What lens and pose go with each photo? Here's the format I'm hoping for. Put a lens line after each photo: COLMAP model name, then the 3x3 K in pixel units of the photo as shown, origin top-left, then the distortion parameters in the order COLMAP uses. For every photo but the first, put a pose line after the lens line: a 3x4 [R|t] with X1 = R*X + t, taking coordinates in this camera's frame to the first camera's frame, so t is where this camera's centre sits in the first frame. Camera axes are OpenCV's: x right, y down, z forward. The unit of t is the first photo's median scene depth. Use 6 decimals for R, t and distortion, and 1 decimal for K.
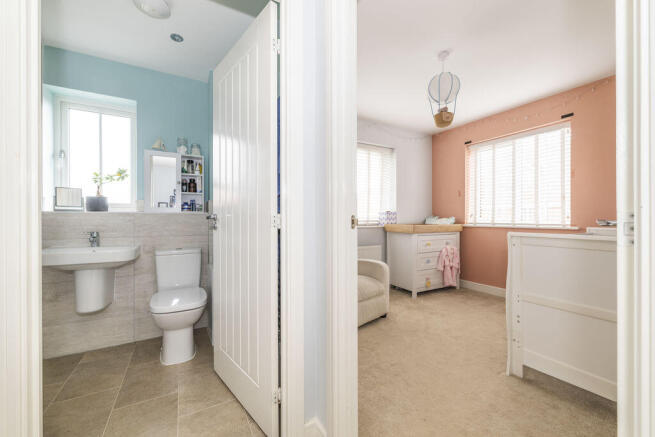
lens RADIAL K [[257.4, 0, 330.2], [0, 257.4, 220.4], [0, 0, 1]] dist [-0.001642, -0.000397]
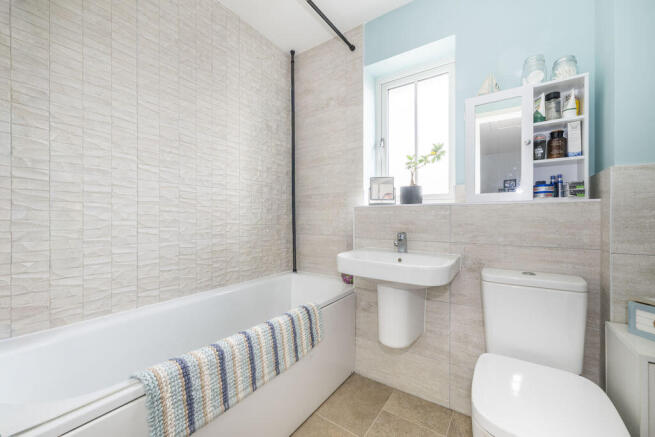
lens RADIAL K [[257.4, 0, 329.9], [0, 257.4, 218.5], [0, 0, 1]] dist [-0.001642, -0.000397]
pose [[0.441045, 0.009725, -0.897432, -0.300615], [-0.001673, 0.999948, 0.010013, -0.000624], [0.897483, -0.002915, 0.441039, 0.419097]]
